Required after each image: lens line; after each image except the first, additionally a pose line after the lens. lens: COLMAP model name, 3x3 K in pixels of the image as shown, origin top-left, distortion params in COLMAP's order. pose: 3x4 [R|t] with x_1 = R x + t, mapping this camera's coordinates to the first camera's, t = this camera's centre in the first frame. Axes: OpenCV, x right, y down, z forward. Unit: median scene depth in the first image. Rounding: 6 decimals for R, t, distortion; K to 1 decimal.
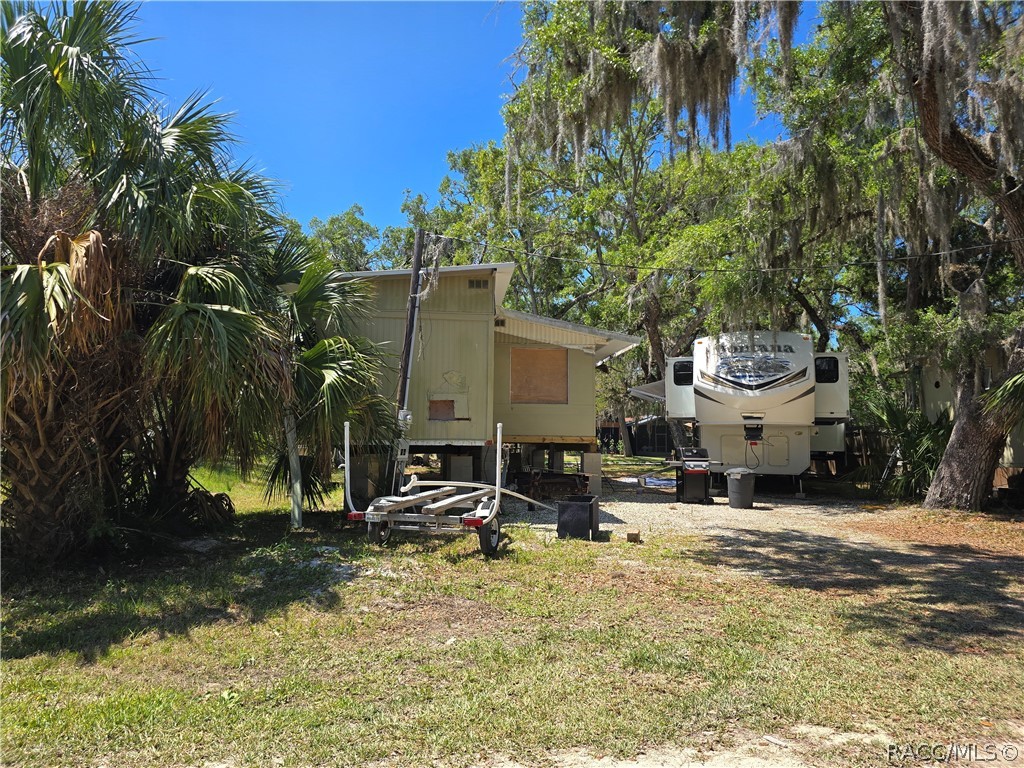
lens RADIAL K [[674.5, 0, 512.0], [0, 674.5, 384.0], [0, 0, 1]] dist [0.070107, -0.073277]
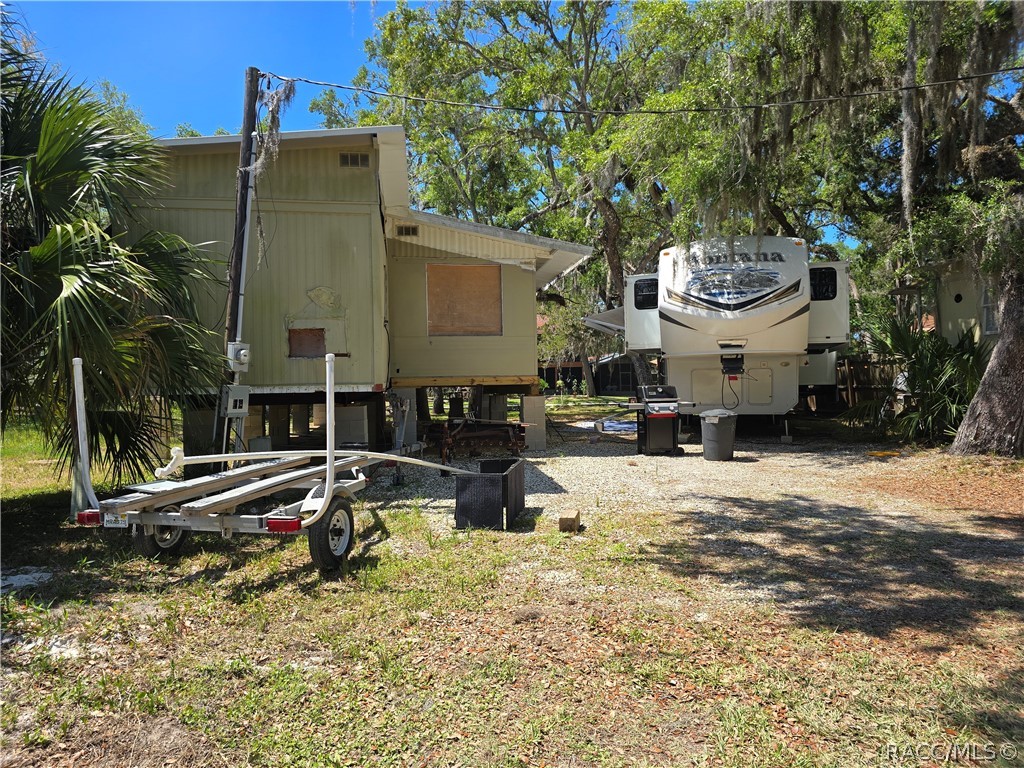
lens RADIAL K [[692.8, 0, 512.0], [0, 692.8, 384.0], [0, 0, 1]] dist [0.066868, -0.060266]
pose [[0.998258, -0.027399, 0.052253, 0.053909], [0.022870, 0.996086, 0.085383, 0.018791], [-0.054387, -0.084039, 0.994977, 0.200136]]
